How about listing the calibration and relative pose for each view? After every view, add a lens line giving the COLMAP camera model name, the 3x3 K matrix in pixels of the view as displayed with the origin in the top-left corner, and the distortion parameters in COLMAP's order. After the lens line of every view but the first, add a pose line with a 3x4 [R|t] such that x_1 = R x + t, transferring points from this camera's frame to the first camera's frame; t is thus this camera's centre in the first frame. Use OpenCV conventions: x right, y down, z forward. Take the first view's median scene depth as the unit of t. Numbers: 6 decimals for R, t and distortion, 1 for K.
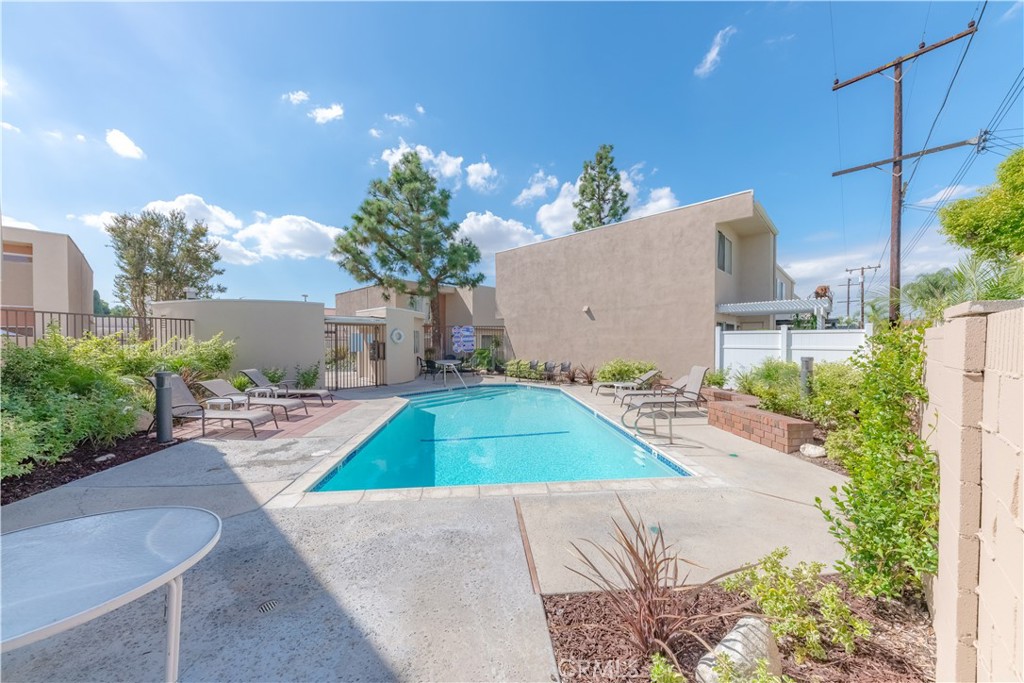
lens RADIAL K [[358.4, 0, 512.0], [0, 358.4, 341.5], [0, 0, 1]] dist [0.001164, -0.000035]
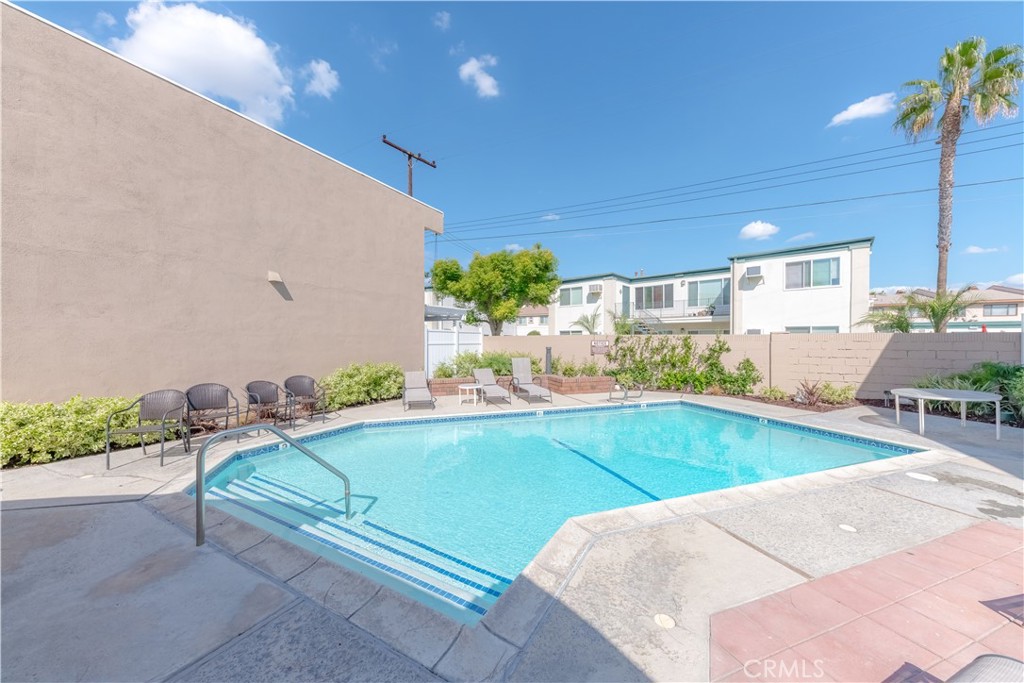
lens RADIAL K [[358.4, 0, 512.0], [0, 358.4, 341.5], [0, 0, 1]] dist [0.001164, -0.000035]
pose [[-0.251424, -0.004921, 0.967865, -0.410286], [-0.001000, 0.999988, 0.004825, 0.003670], [-0.967877, 0.000246, -0.251426, 0.787624]]
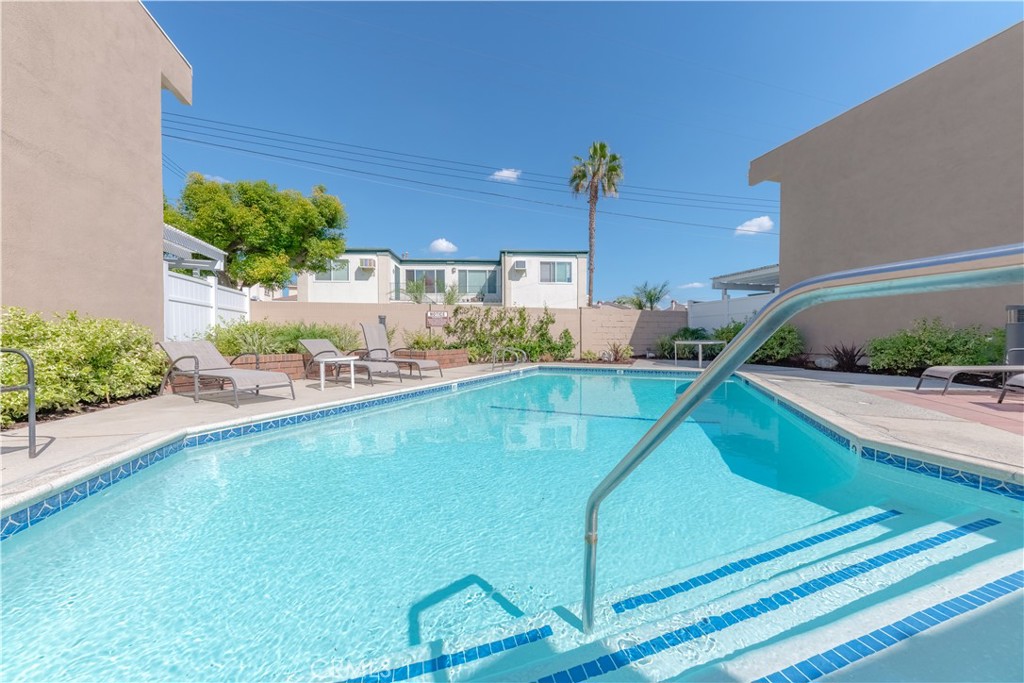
lens RADIAL K [[358.4, 0, 512.0], [0, 358.4, 341.5], [0, 0, 1]] dist [0.001164, -0.000035]
pose [[-0.869732, 0.000117, 0.493525, -0.122958], [0.002962, 0.999983, 0.004983, 0.068887], [-0.493516, 0.005795, -0.869717, 0.951305]]
